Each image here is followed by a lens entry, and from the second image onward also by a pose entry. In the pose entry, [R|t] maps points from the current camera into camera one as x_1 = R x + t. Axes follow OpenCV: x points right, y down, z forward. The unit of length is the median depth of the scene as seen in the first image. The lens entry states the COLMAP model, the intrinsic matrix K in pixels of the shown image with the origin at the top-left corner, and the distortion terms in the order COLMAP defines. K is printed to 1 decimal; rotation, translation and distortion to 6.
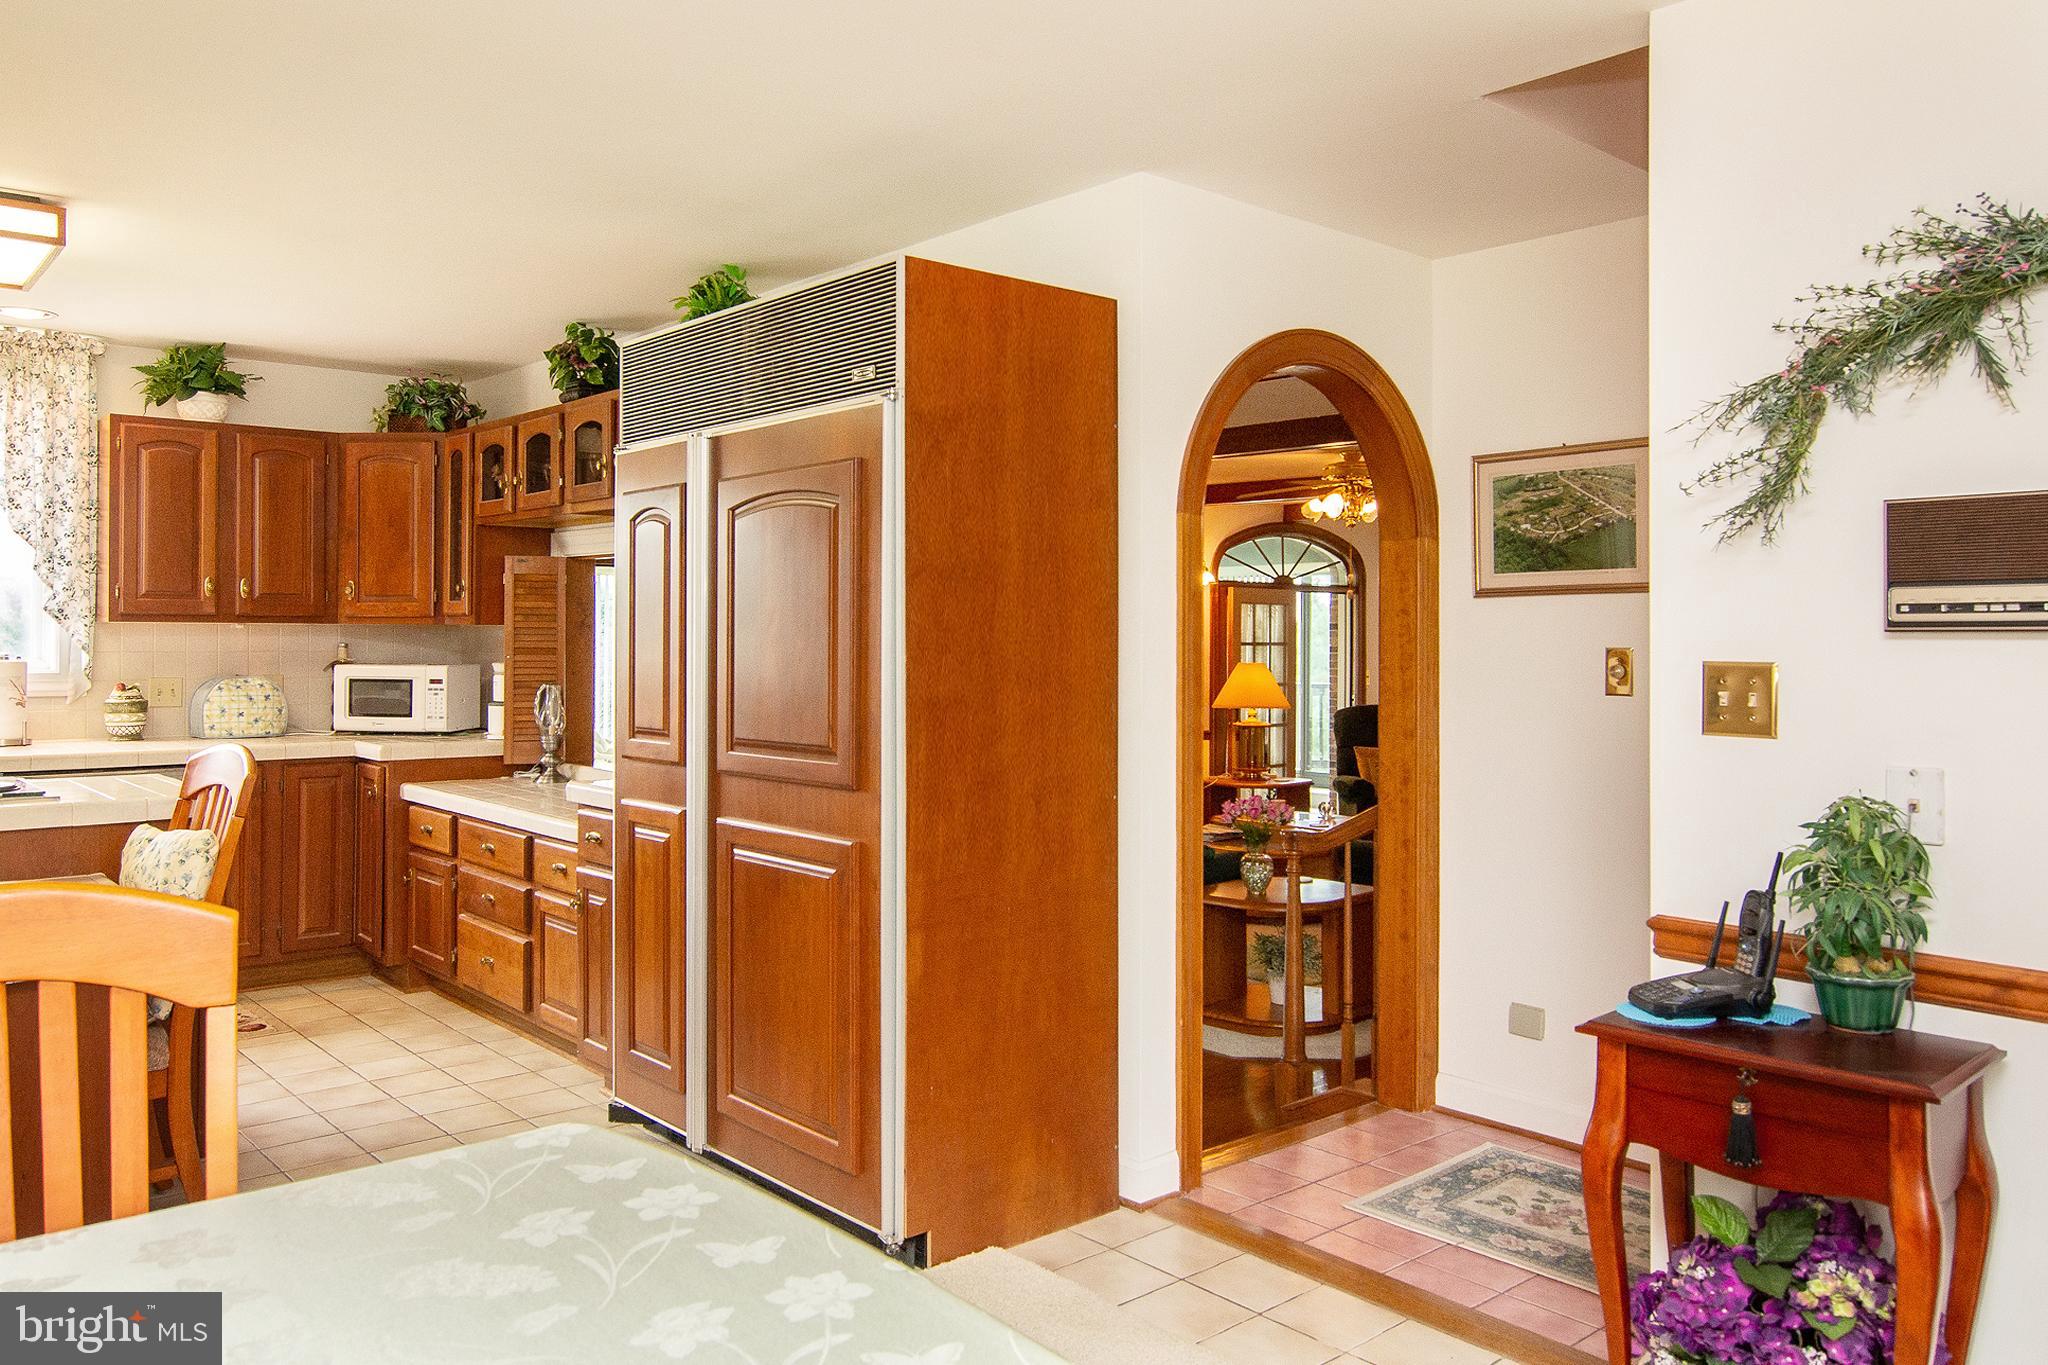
lens RADIAL K [[1507.3, 0, 1021.9], [0, 1507.3, 632.5], [0, 0, 1]] dist [0.003070, 0.002468]
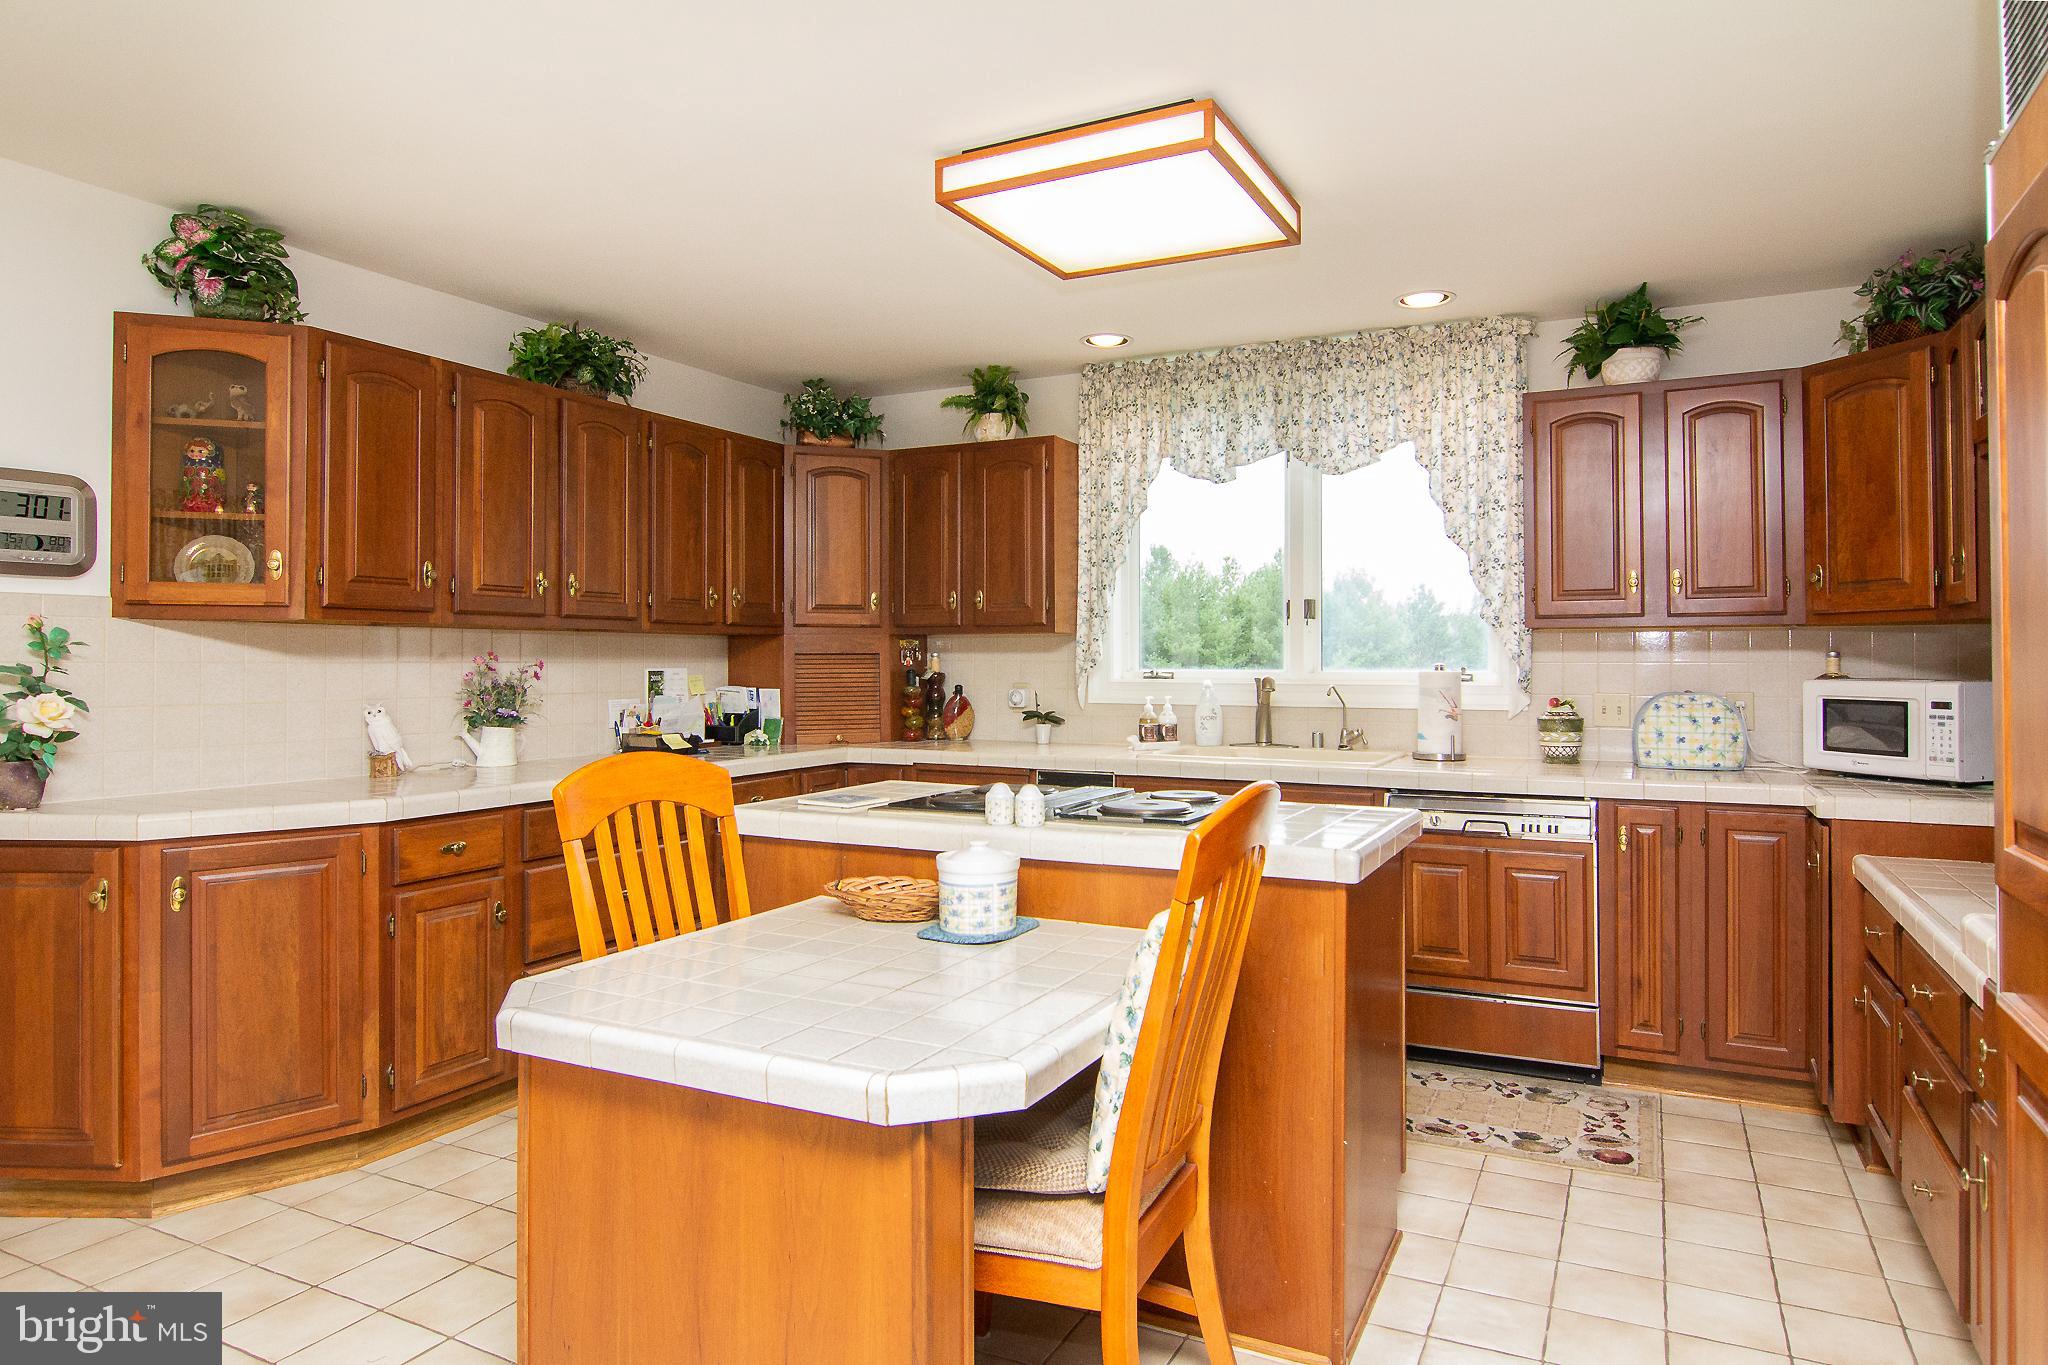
lens RADIAL K [[1244.2, 0, 1027.9], [0, 1244.2, 650.7], [0, 0, 1]] dist [-0.022240, -0.000100]
pose [[0.380281, -0.014345, -0.924760, -0.040272], [0.002533, 0.999892, -0.014469, 0.015418], [0.924867, 0.003160, 0.380276, 0.429555]]
